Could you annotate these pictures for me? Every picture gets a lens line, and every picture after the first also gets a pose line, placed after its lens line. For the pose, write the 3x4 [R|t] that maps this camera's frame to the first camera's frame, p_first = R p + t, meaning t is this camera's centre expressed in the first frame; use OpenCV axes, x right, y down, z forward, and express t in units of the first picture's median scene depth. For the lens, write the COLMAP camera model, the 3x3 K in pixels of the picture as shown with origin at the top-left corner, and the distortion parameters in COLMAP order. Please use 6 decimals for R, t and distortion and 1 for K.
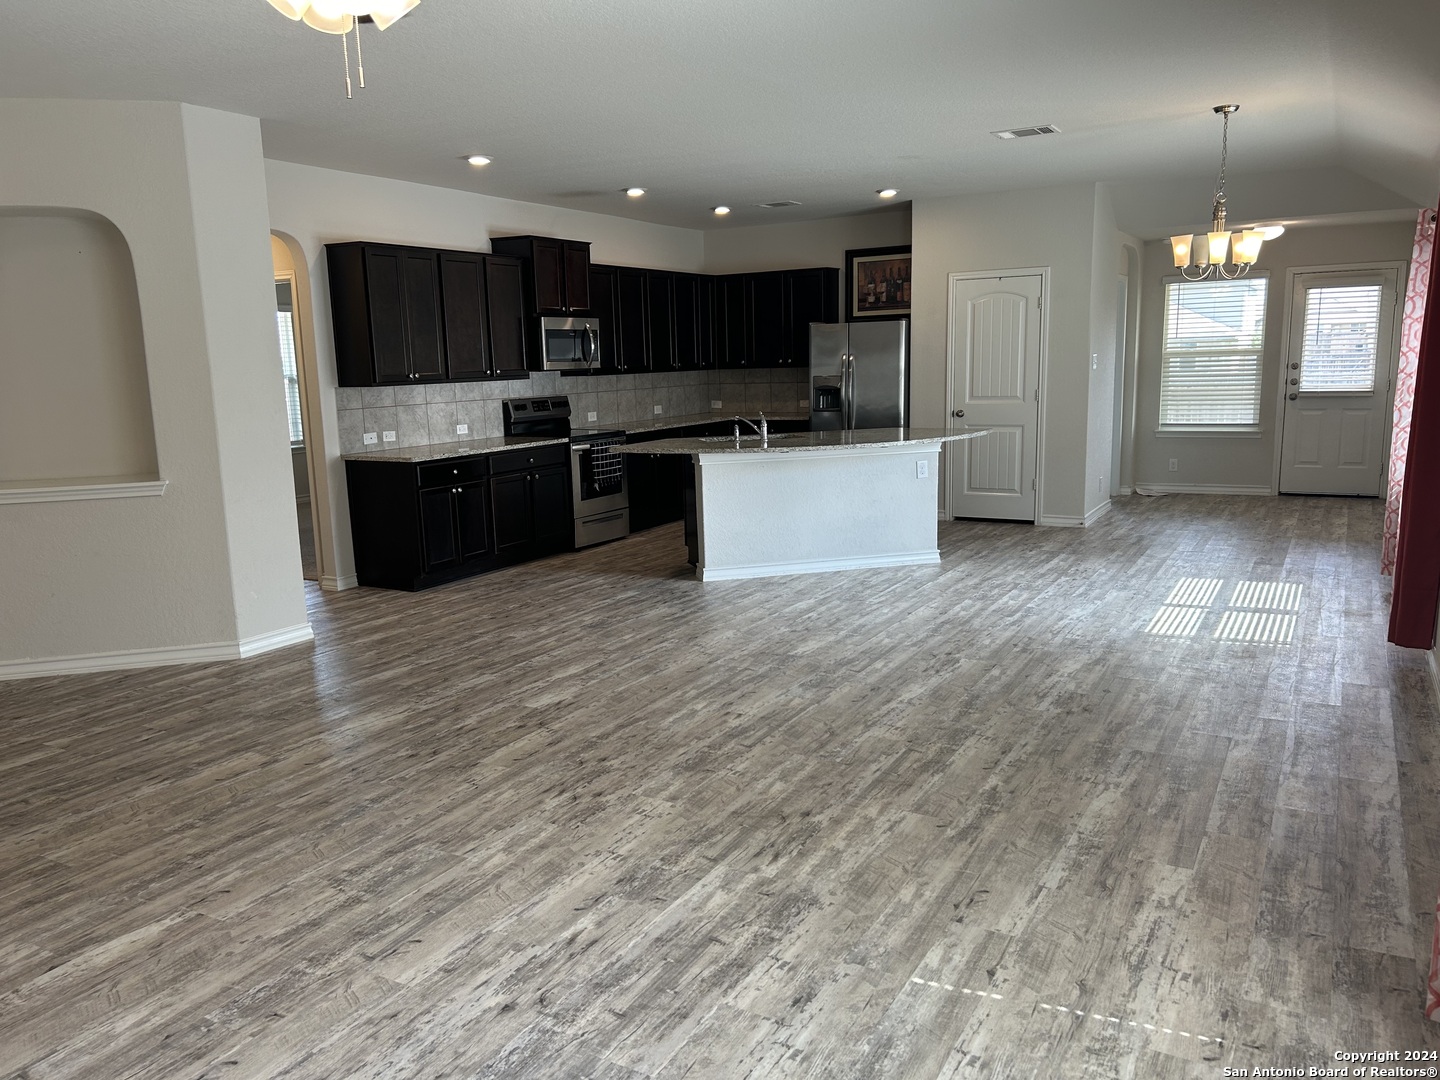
lens RADIAL K [[1084.6, 0, 720.1], [0, 1084.6, 549.4], [0, 0, 1]] dist [0.085597, -0.125401]
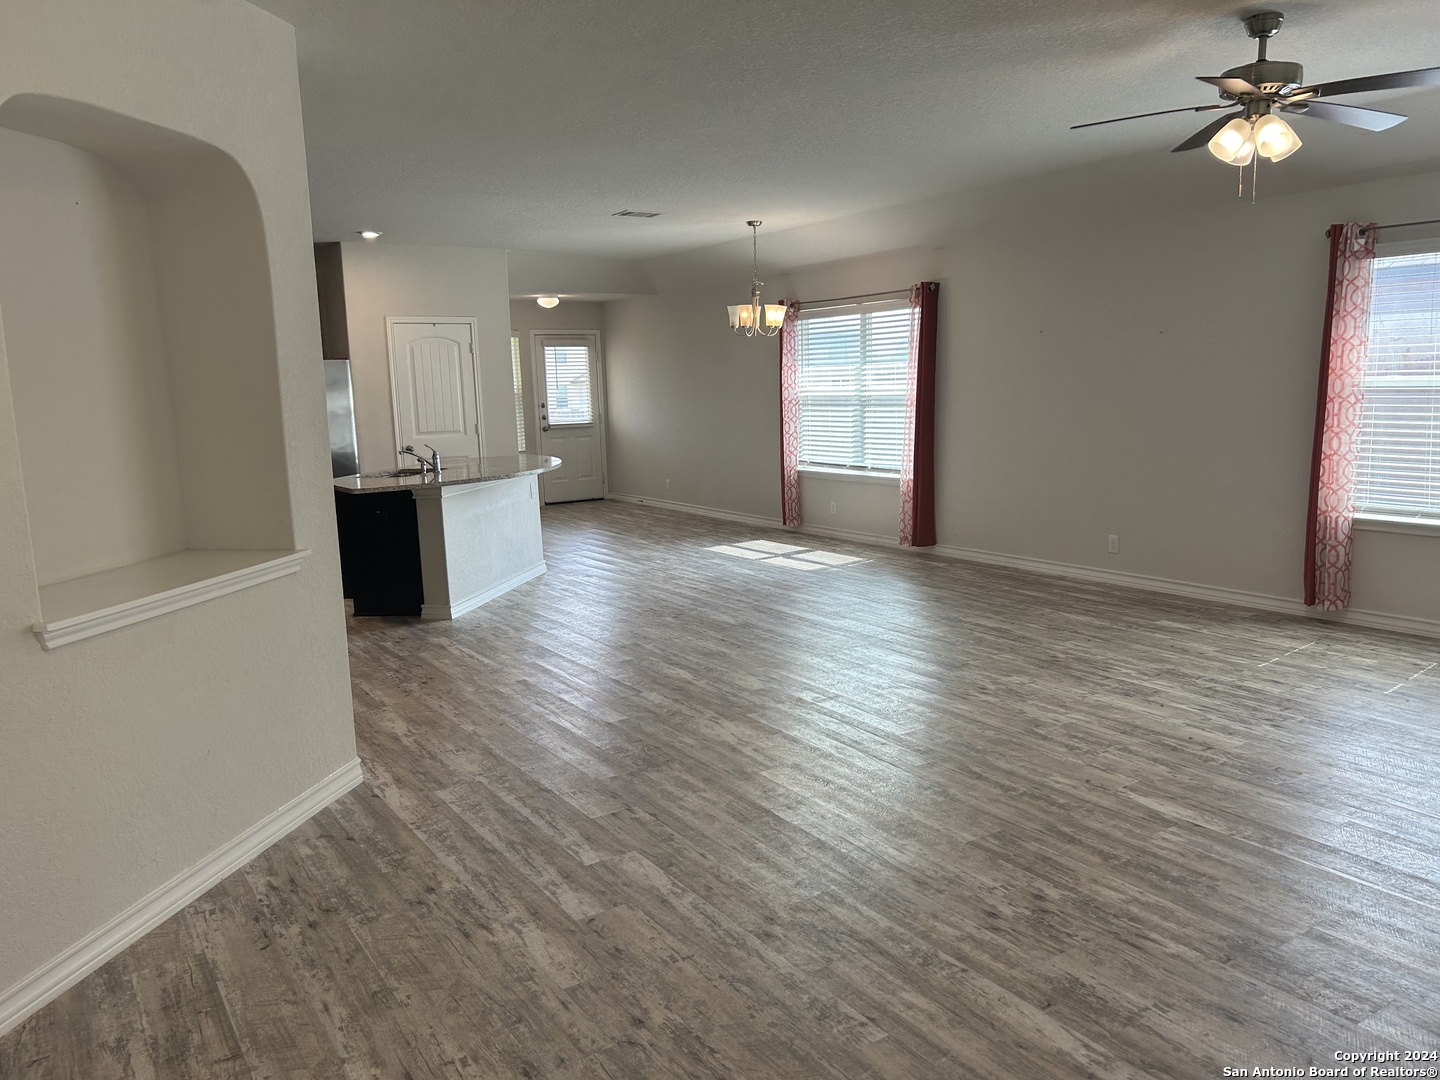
lens RADIAL K [[1074.8, 0, 735.9], [0, 1074.8, 543.6], [0, 0, 1]] dist [0.090517, -0.122865]
pose [[0.446606, -0.124355, 0.886047, -0.887673], [0.176466, 0.983085, 0.049028, -0.046379], [-0.877156, 0.134461, 0.460997, 0.386505]]
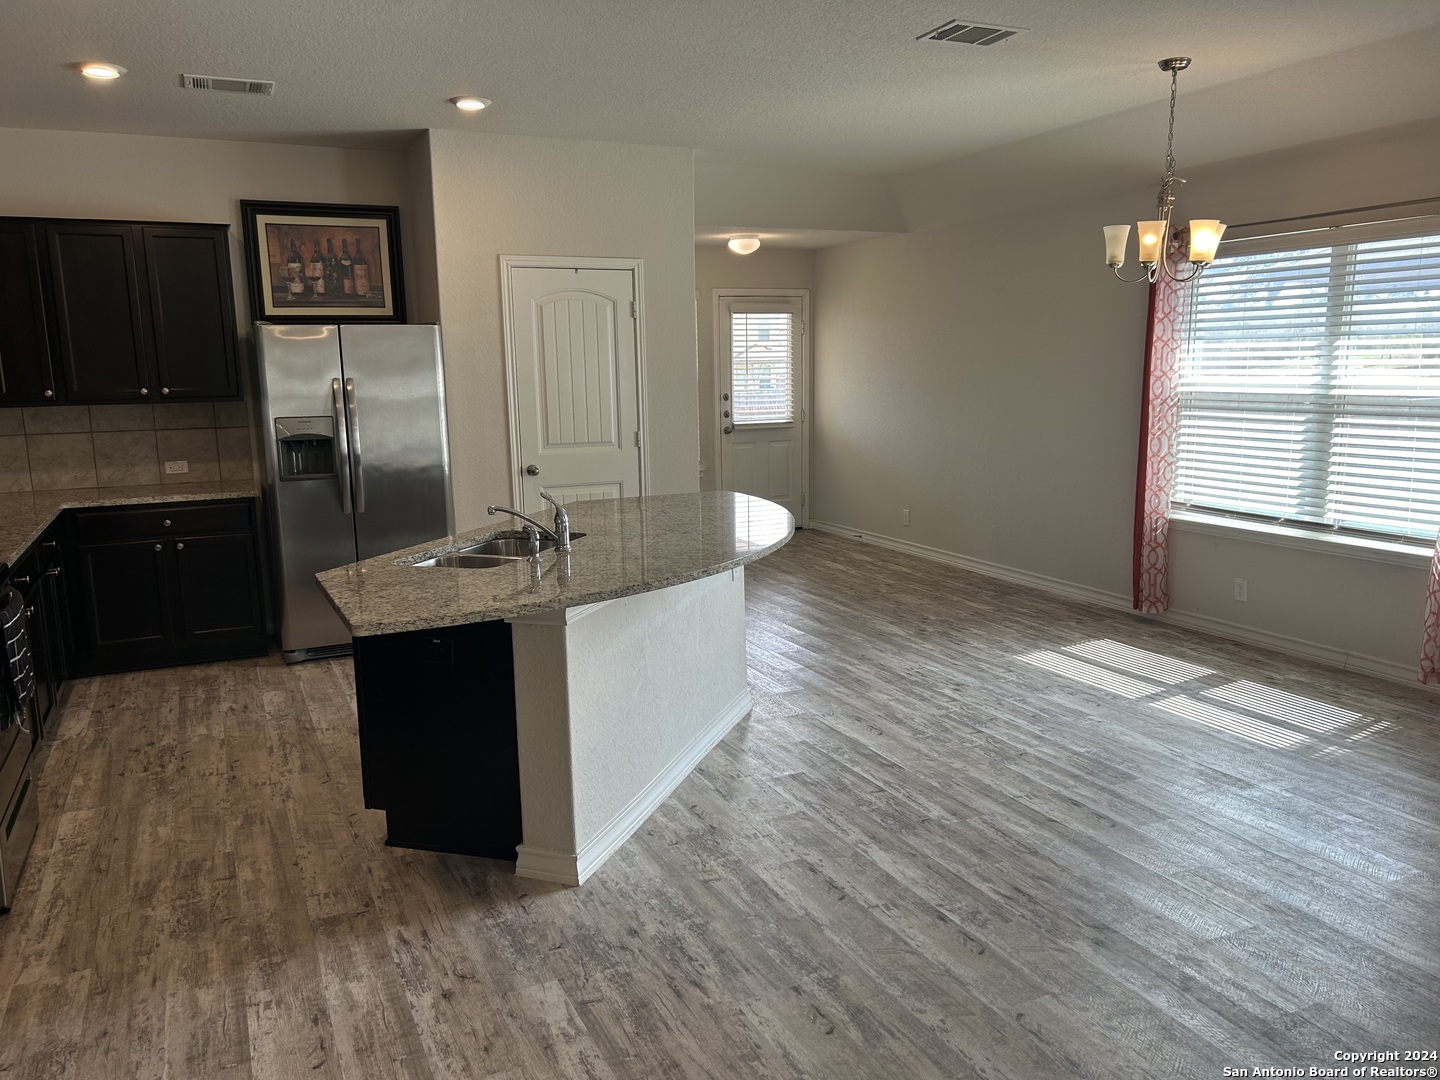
lens RADIAL K [[1086.1, 0, 720.0], [0, 1086.1, 540.0], [0, 0, 1]] dist [0.085730, -0.116289]
pose [[0.575259, -0.116538, 0.809627, -0.388745], [0.147153, 0.988394, 0.037715, -0.139199], [-0.804626, 0.097443, 0.585731, 0.806499]]
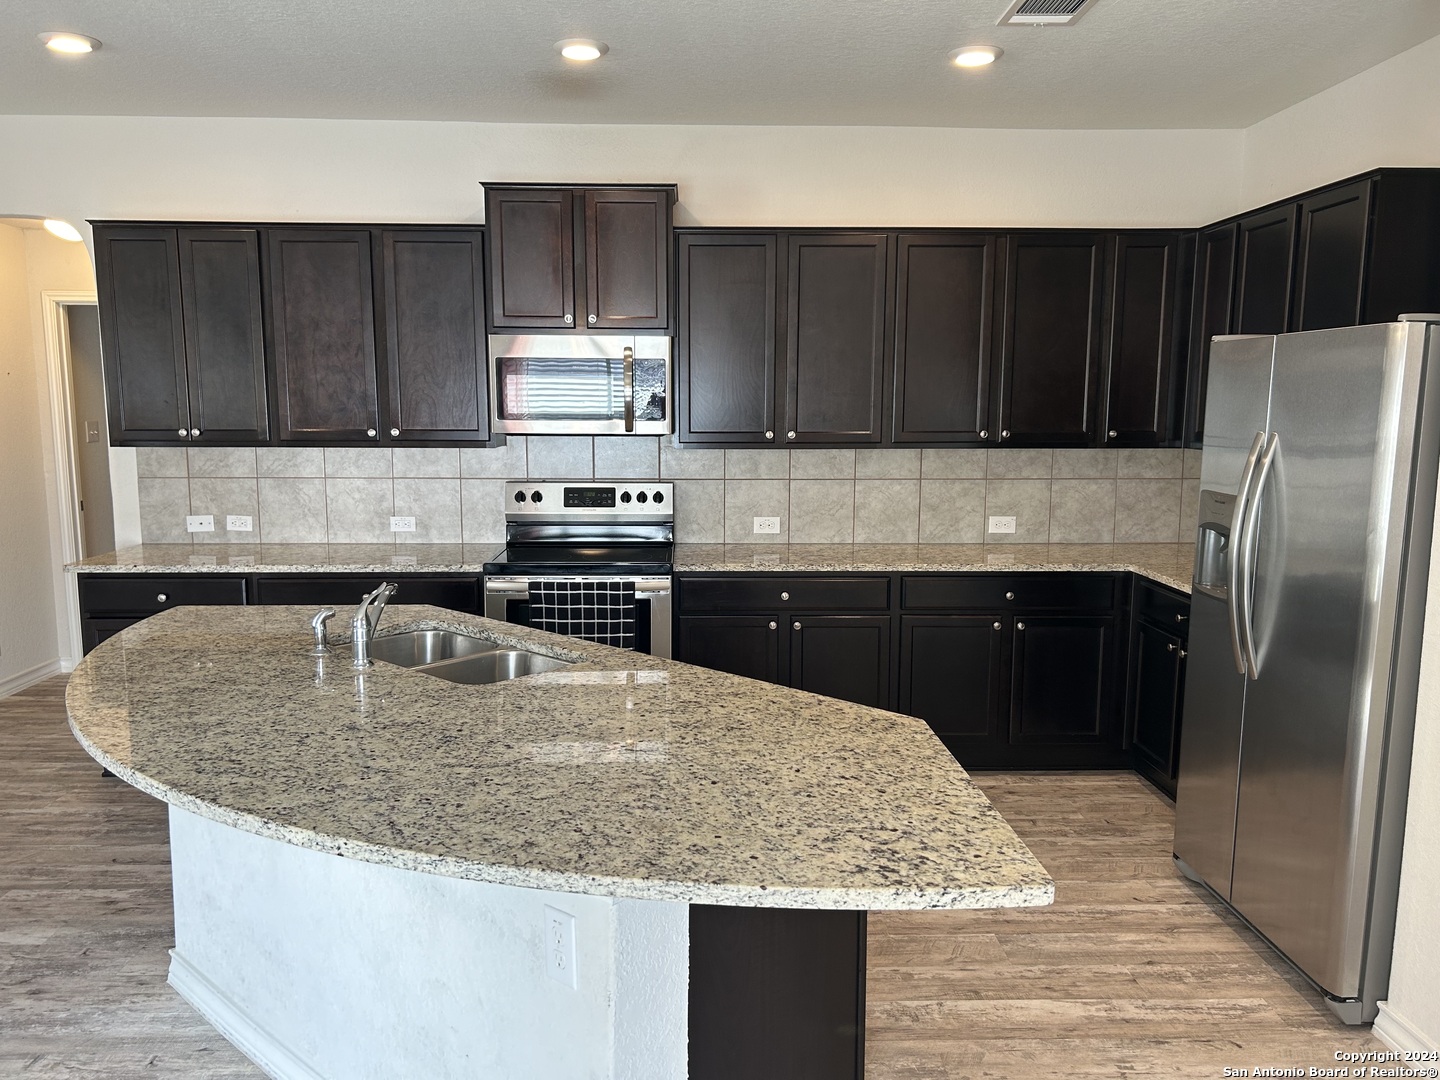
lens RADIAL K [[1087.5, 0, 717.7], [0, 1087.5, 553.8], [0, 0, 1]] dist [0.083874, -0.090818]
pose [[0.515470, 0.150878, -0.843521, 0.488452], [-0.168970, 0.982947, 0.072560, -0.224674], [0.840083, 0.105127, 0.532173, 1.111935]]
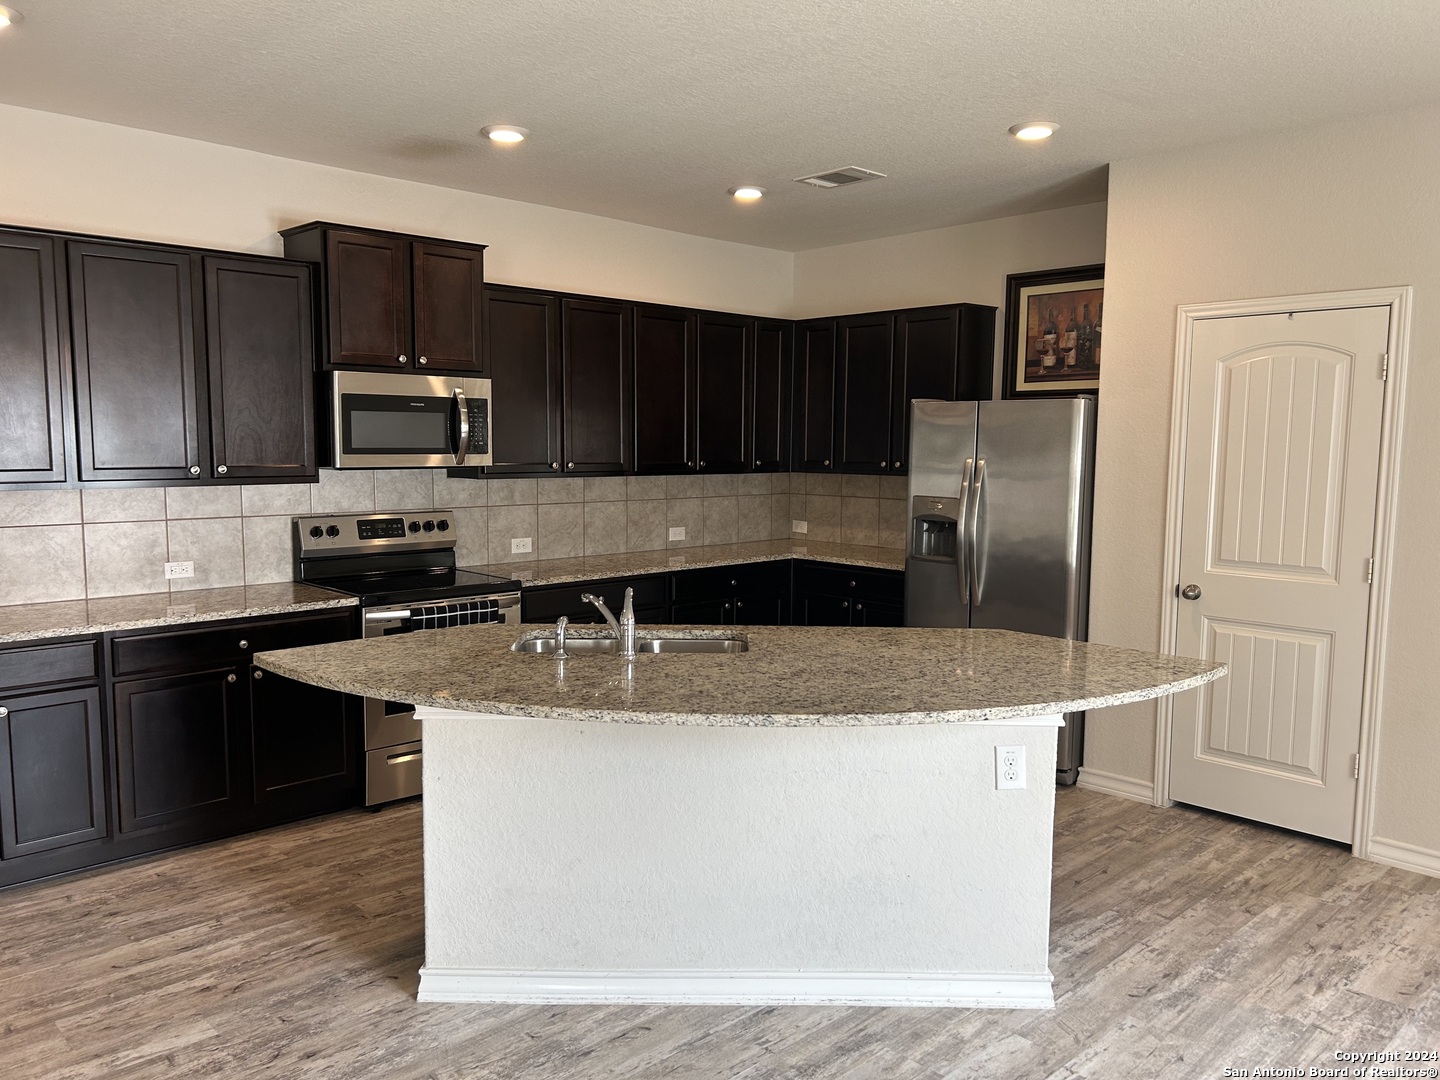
lens RADIAL K [[1092.6, 0, 727.6], [0, 1092.6, 545.8], [0, 0, 1]] dist [0.019890, -0.004726]
pose [[0.959453, 0.063239, -0.274682, 0.237907], [-0.084036, 0.994366, -0.064604, -0.147644], [0.269049, 0.085067, 0.959363, 0.734231]]
